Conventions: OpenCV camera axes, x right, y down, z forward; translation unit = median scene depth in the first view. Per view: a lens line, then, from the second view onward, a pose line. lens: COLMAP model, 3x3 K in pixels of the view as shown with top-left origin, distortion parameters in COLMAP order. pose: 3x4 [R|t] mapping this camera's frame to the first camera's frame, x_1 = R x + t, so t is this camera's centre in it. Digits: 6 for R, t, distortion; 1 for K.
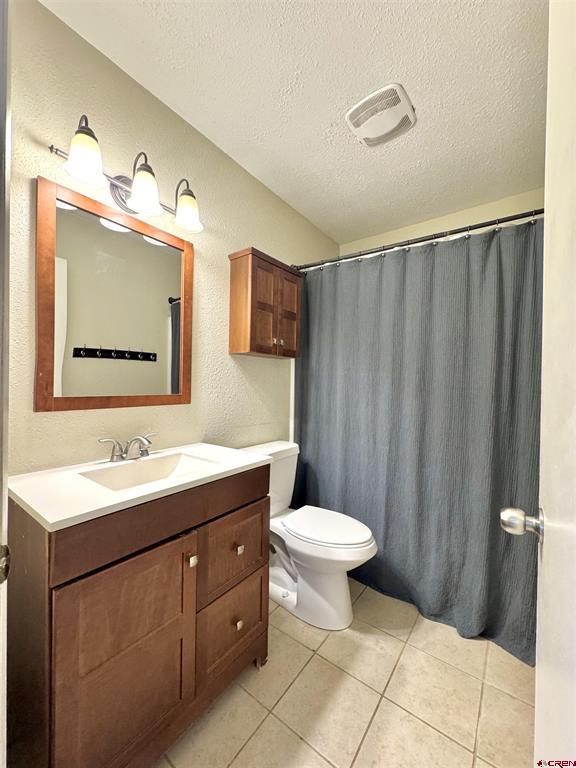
lens RADIAL K [[312.2, 0, 291.9], [0, 312.2, 384.3], [0, 0, 1]] dist [-0.001702, -0.000118]
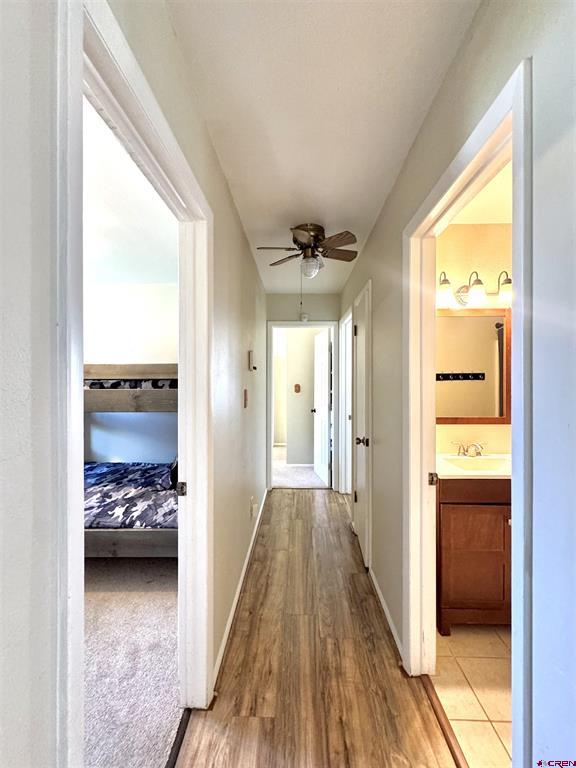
lens RADIAL K [[312.2, 0, 287.8], [0, 312.2, 378.4], [0, 0, 1]] dist [-0.001702, -0.000118]
pose [[0.564280, -0.015534, -0.825438, 0.288463], [0.005457, 0.999871, -0.015087, -0.141684], [0.825566, 0.004009, 0.564292, -0.678286]]
